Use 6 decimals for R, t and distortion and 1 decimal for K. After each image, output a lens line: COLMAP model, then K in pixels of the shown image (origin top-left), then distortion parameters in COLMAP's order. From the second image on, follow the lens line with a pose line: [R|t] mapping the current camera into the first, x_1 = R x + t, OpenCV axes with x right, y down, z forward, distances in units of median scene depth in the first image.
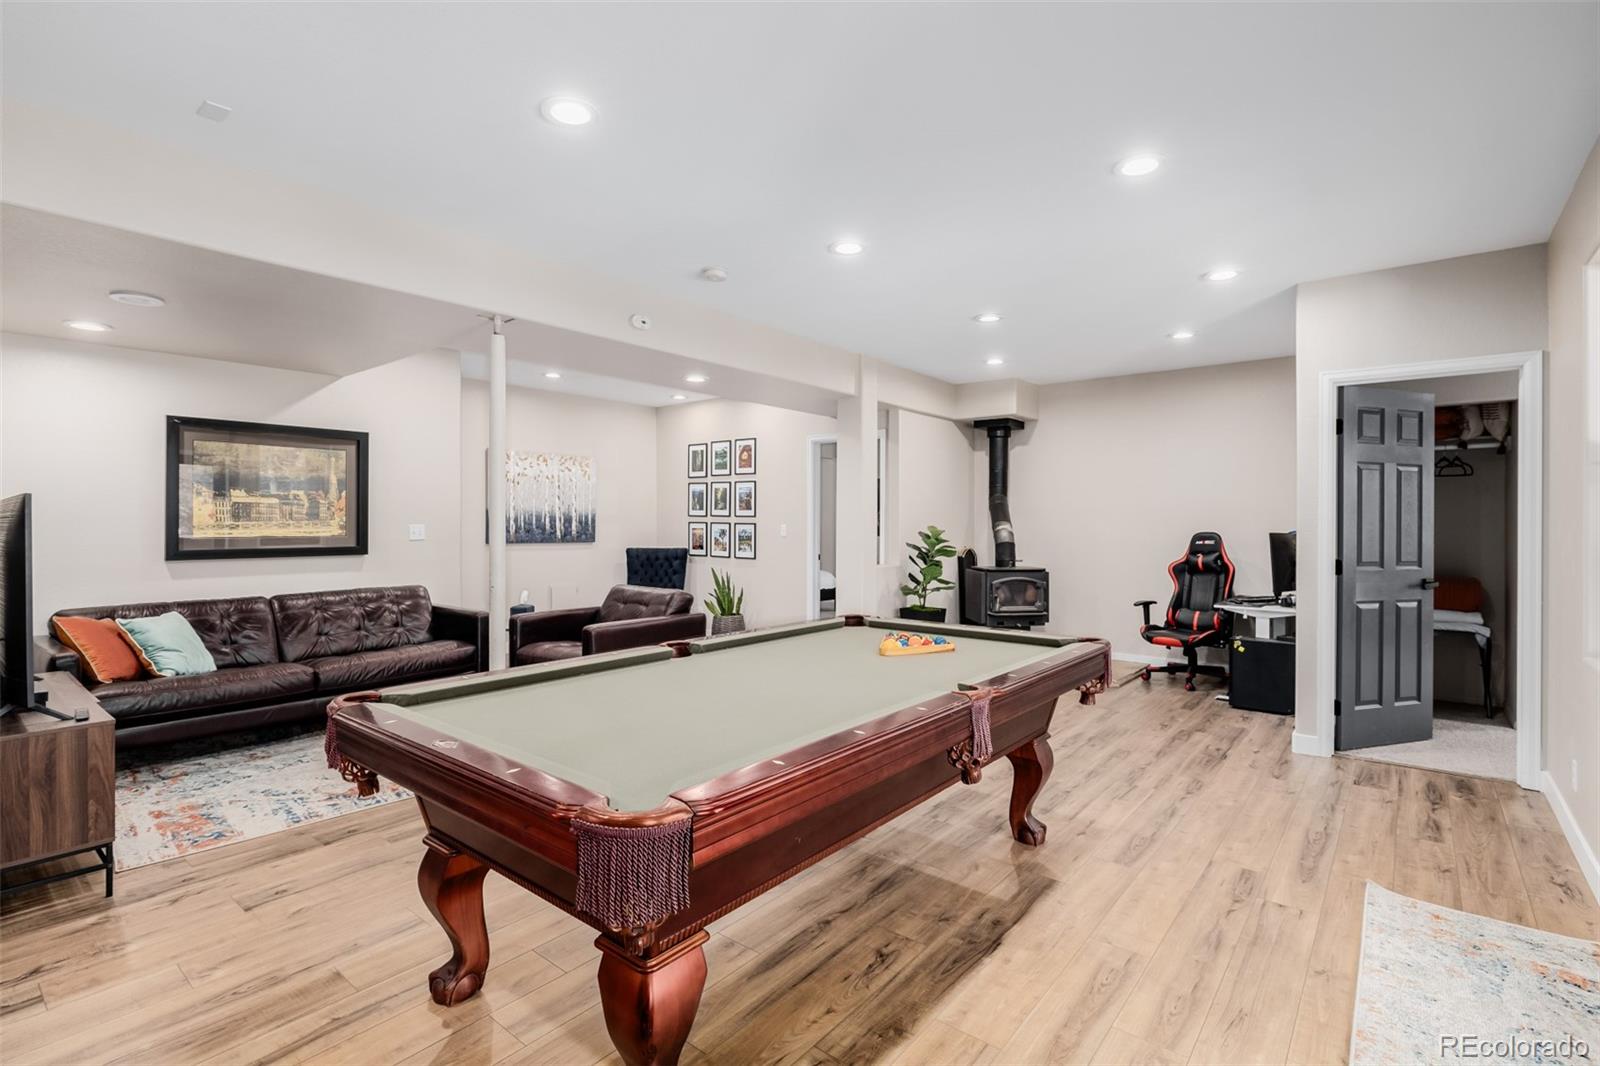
lens RADIAL K [[776.5, 0, 804.2], [0, 776.5, 522.2], [0, 0, 1]] dist [-0.005261, 0.000238]
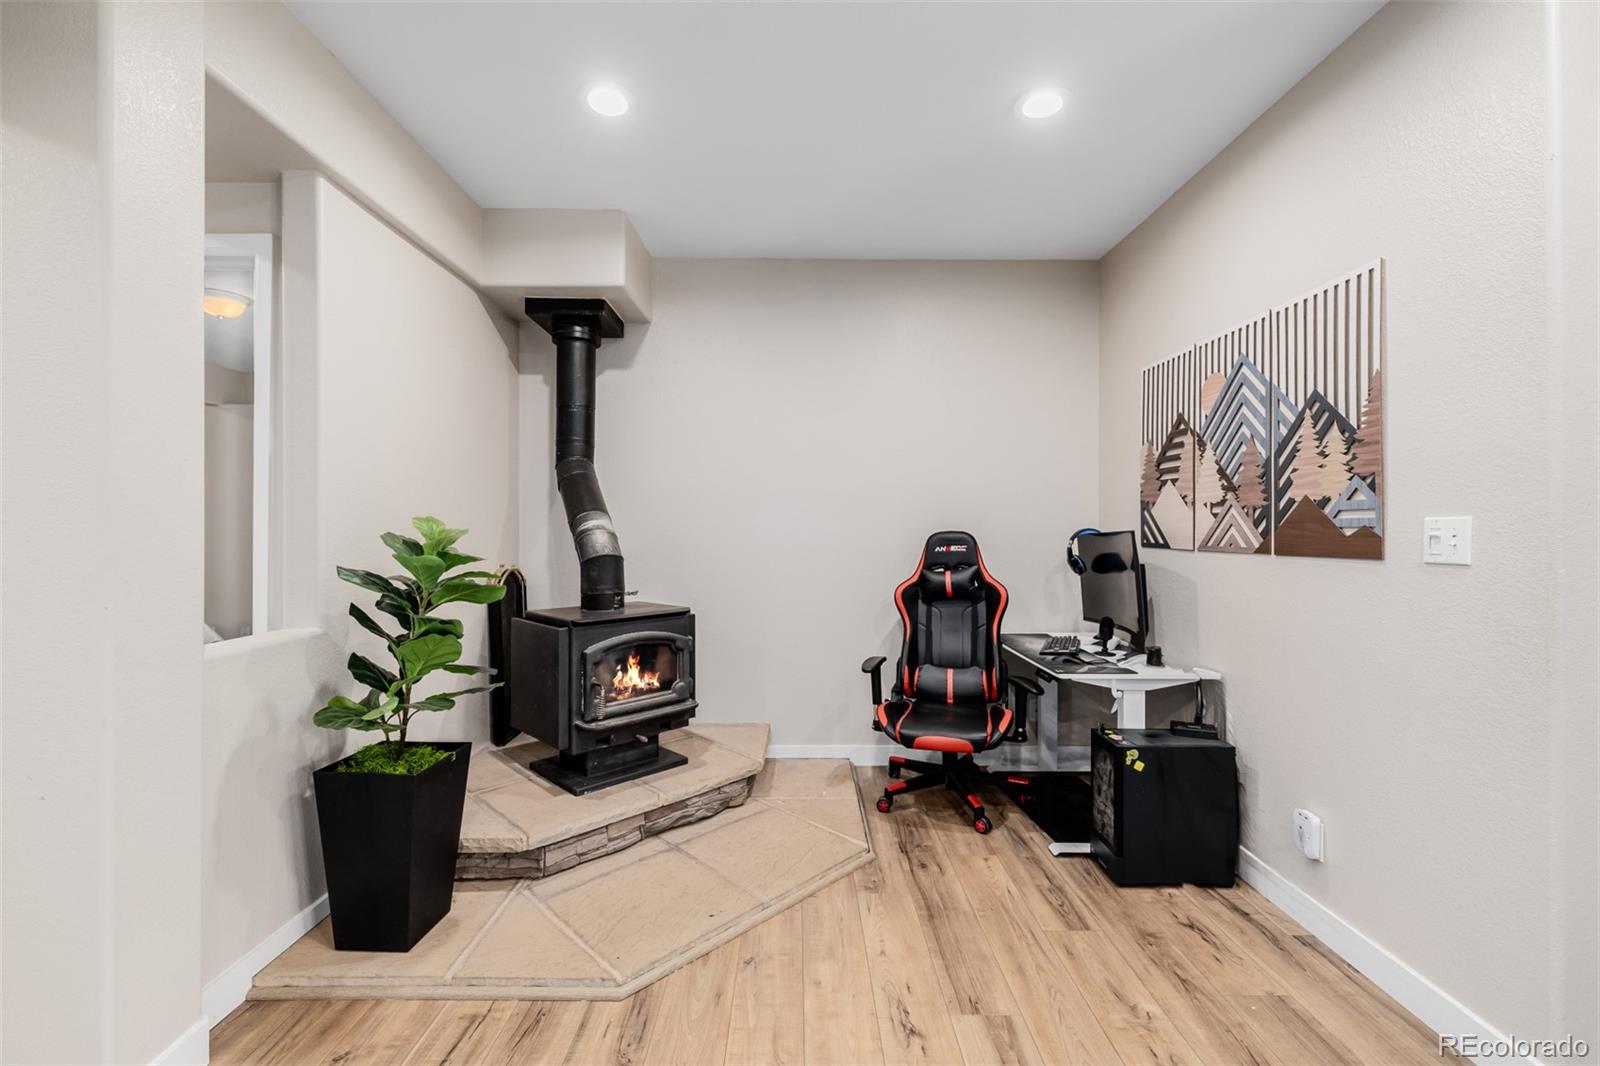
lens RADIAL K [[672.2, 0, 804.6], [0, 672.2, 525.1], [0, 0, 1]] dist [0.001270, 0.000777]
pose [[0.771694, 0.001861, 0.635992, 0.102060], [-0.000016, 0.999996, -0.002907, 0.009128], [-0.635995, 0.002234, 0.771690, 0.650638]]
